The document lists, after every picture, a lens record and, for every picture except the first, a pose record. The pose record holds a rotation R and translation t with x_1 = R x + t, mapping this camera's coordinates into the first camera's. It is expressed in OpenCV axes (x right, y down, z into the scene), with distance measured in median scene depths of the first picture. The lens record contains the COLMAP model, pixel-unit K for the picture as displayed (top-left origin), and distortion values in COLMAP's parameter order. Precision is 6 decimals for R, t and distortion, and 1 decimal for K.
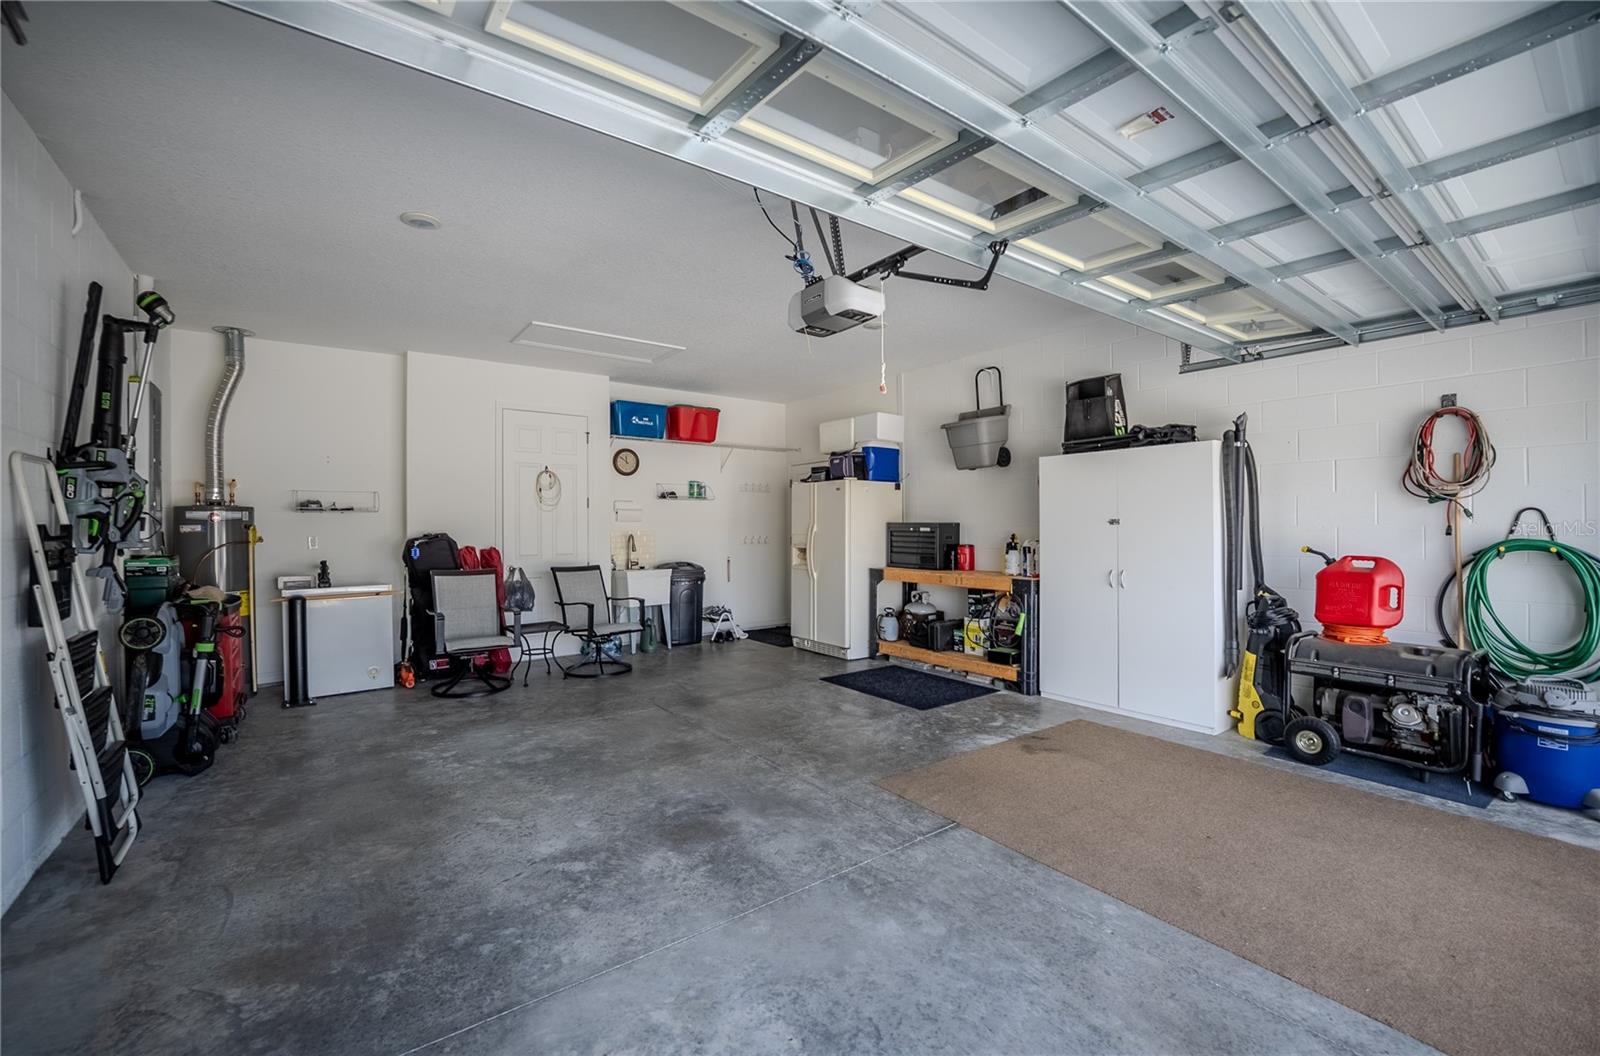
lens RADIAL K [[667.5, 0, 801.1], [0, 667.5, 524.6], [0, 0, 1]] dist [-0.024916, 0.002062]
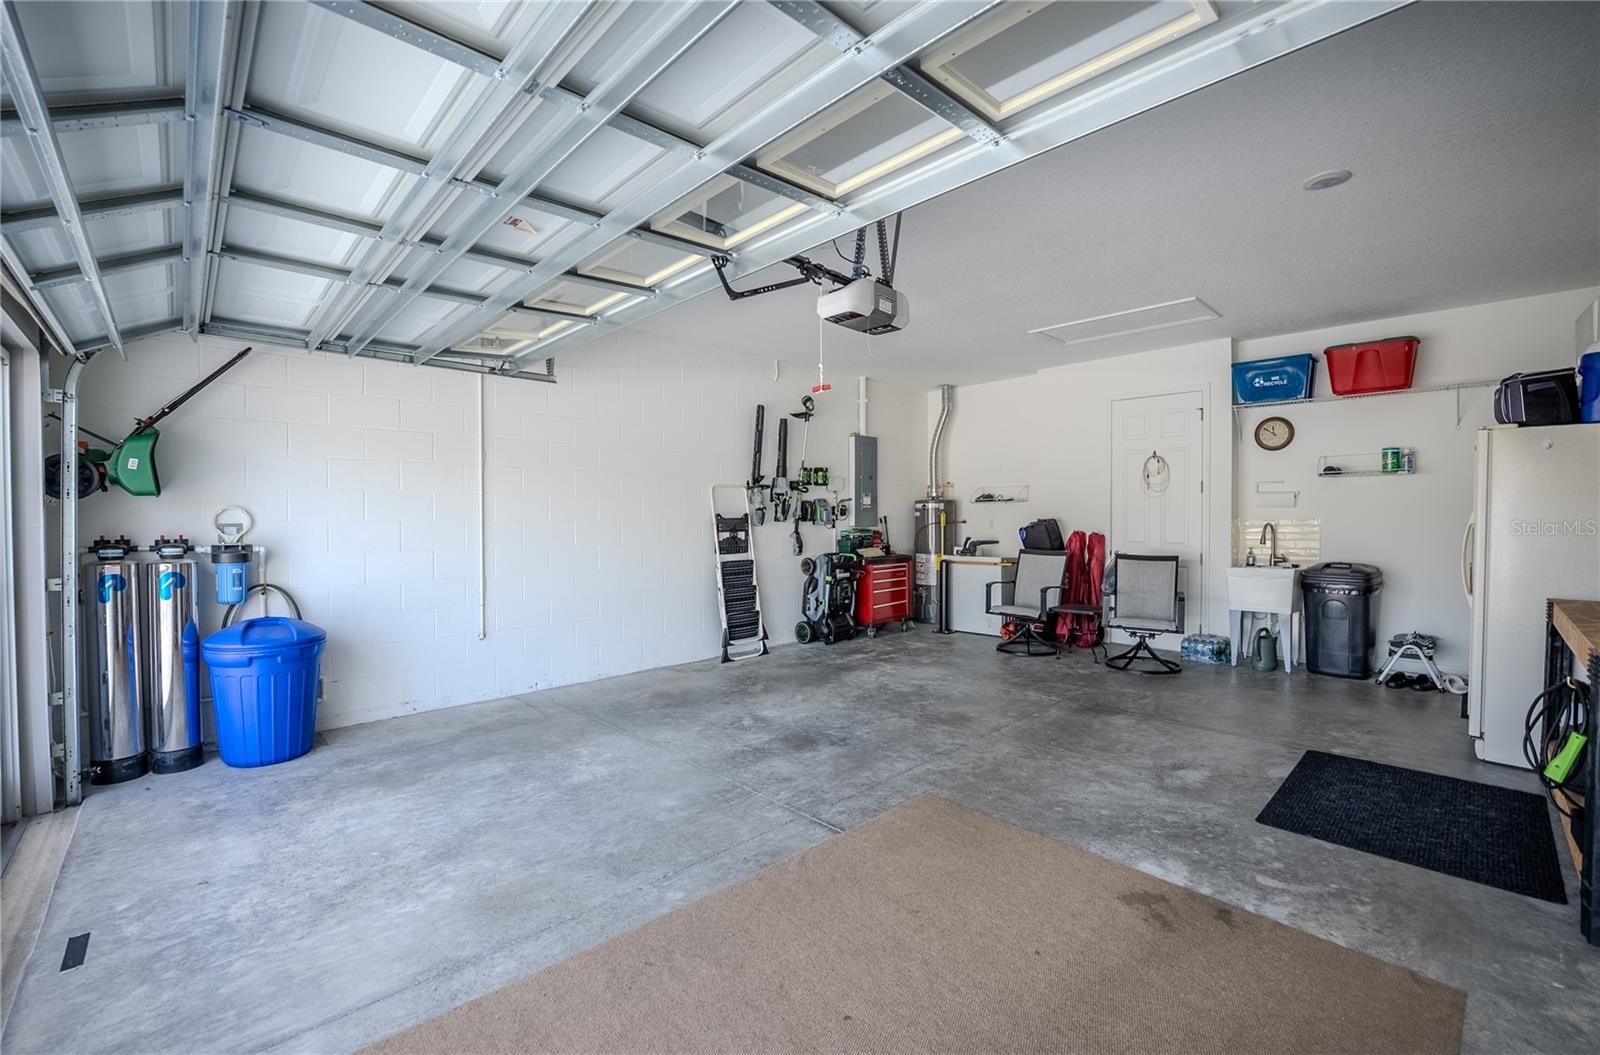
lens RADIAL K [[667.5, 0, 801.1], [0, 667.5, 527.3], [0, 0, 1]] dist [-0.024916, 0.002062]
pose [[0.114318, 0.025490, -0.993117, 0.841118], [0.004616, 0.999646, 0.026189, -0.007355], [0.993433, -0.007578, 0.114160, 0.606661]]
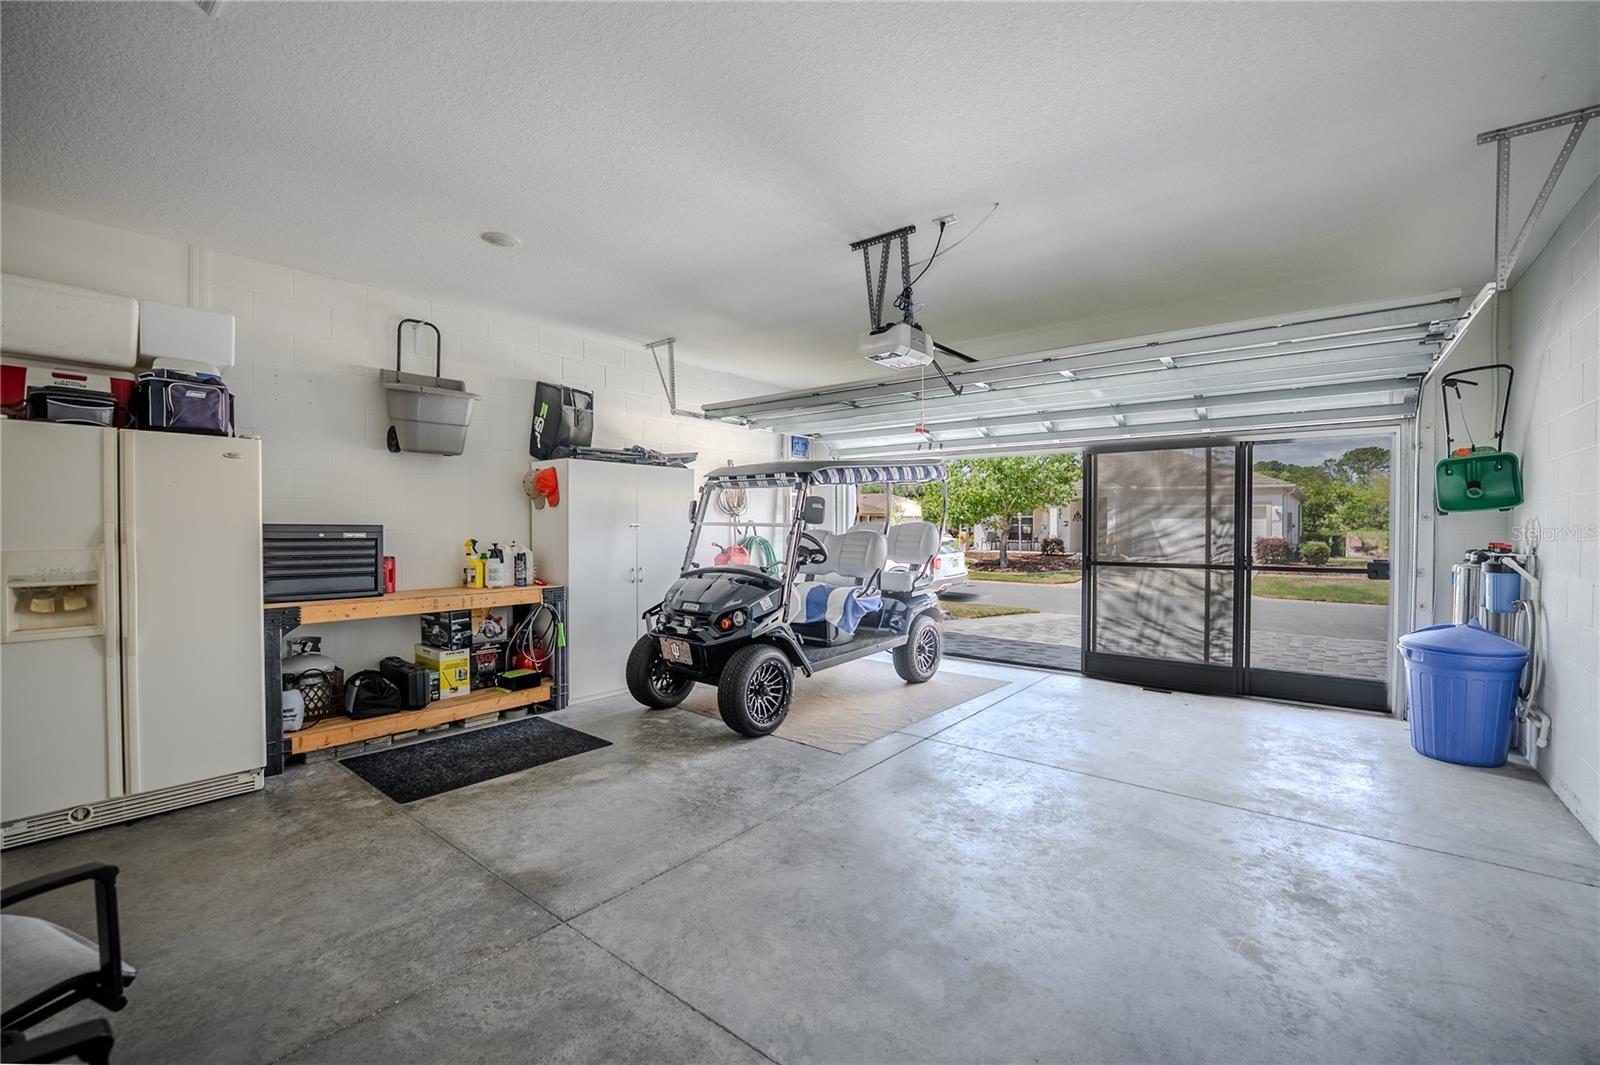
lens RADIAL K [[667.5, 0, 810.6], [0, 667.5, 535.2], [0, 0, 1]] dist [-0.024916, 0.002062]
pose [[-0.255078, -0.008478, 0.966883, -0.828595], [-0.000611, 0.999963, 0.008607, 0.001848], [-0.966920, 0.001605, -0.255074, 1.130836]]
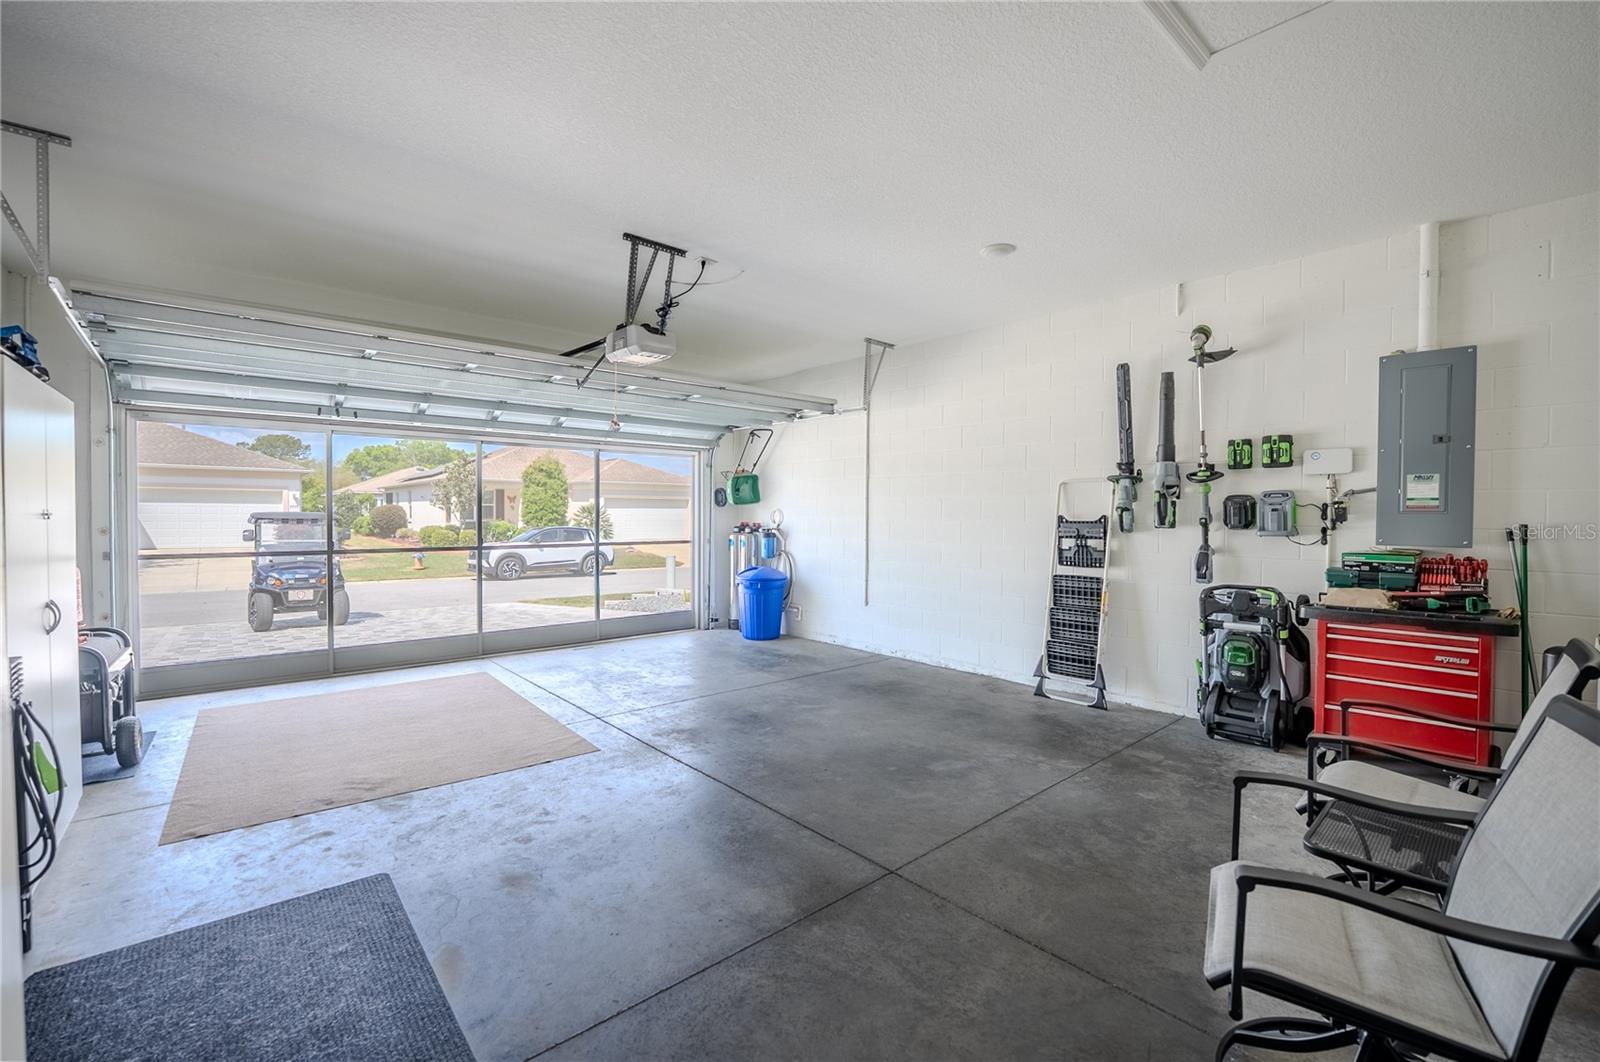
lens RADIAL K [[667.5, 0, 801.1], [0, 667.5, 526.6], [0, 0, 1]] dist [-0.024916, 0.002062]
pose [[-0.997035, 0.003231, -0.076883, -0.121284], [0.001738, 0.999809, 0.019475, -0.002995], [0.076931, 0.019284, -0.996850, 1.784942]]
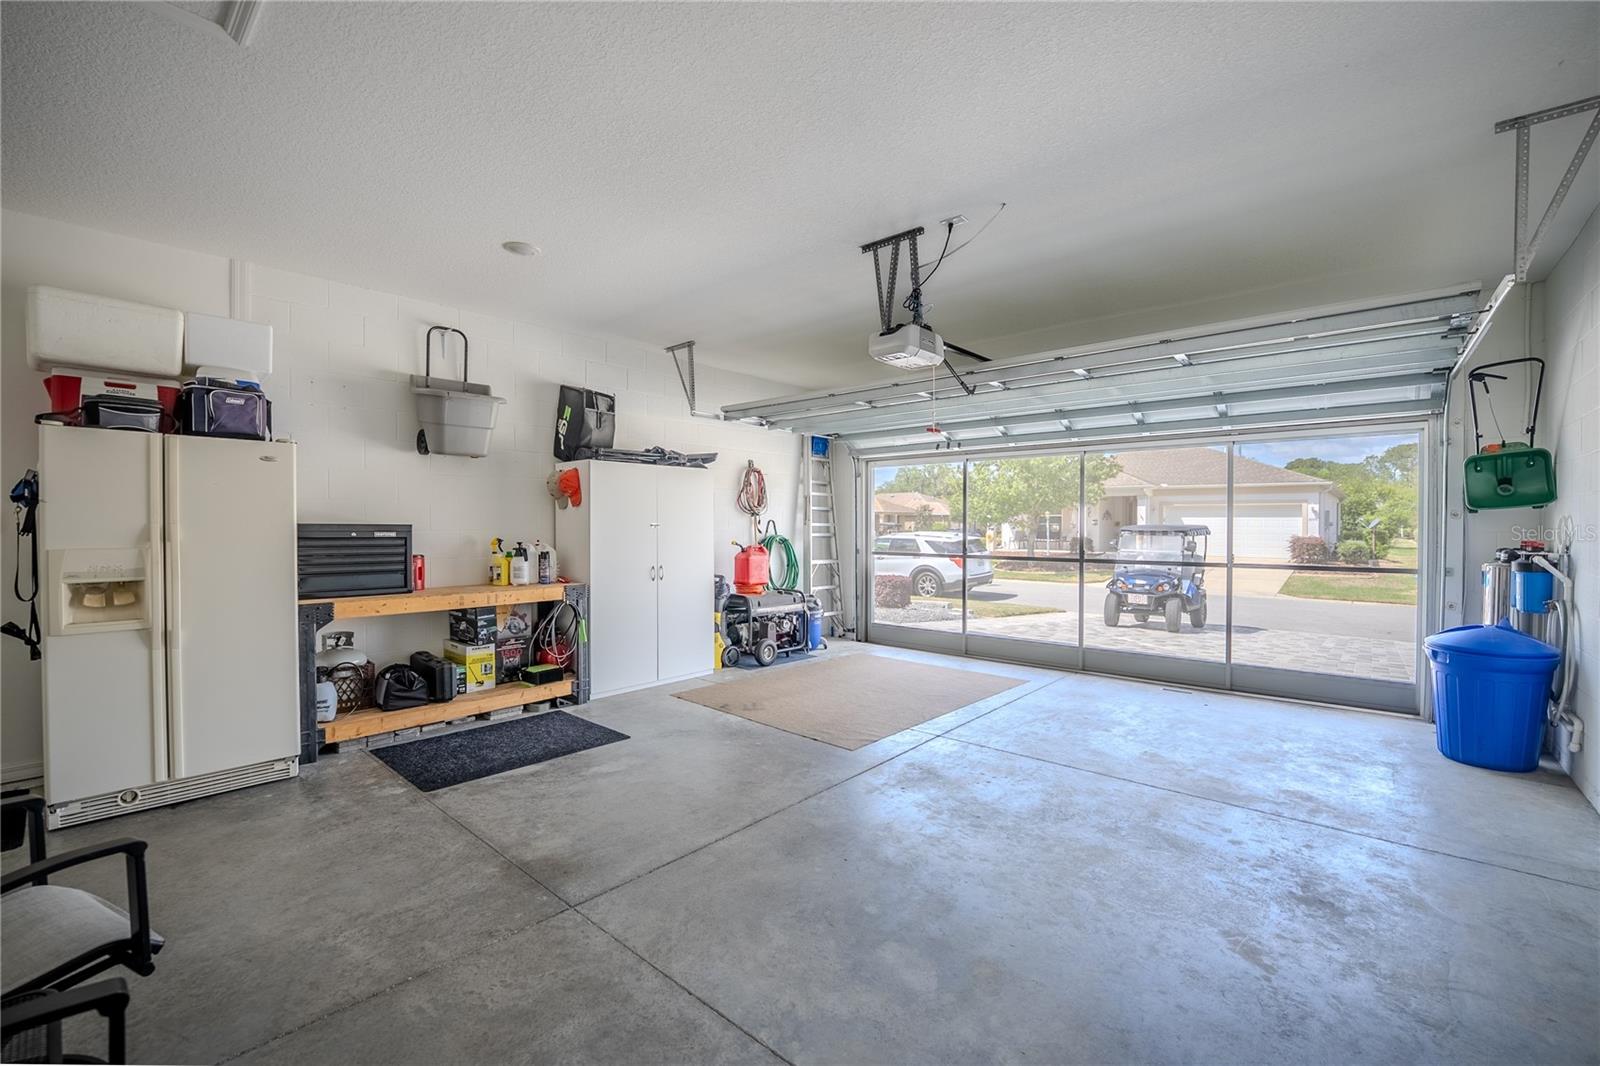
lens RADIAL K [[663.1, 0, 810.7], [0, 663.1, 533.1], [0, 0, 1]] dist [-0.024211, 0.001624]
pose [[-0.213334, -0.006397, 0.976958, -0.842165], [0.000547, 0.999978, 0.006667, 0.002410], [-0.976979, 0.001956, -0.213326, 1.108868]]
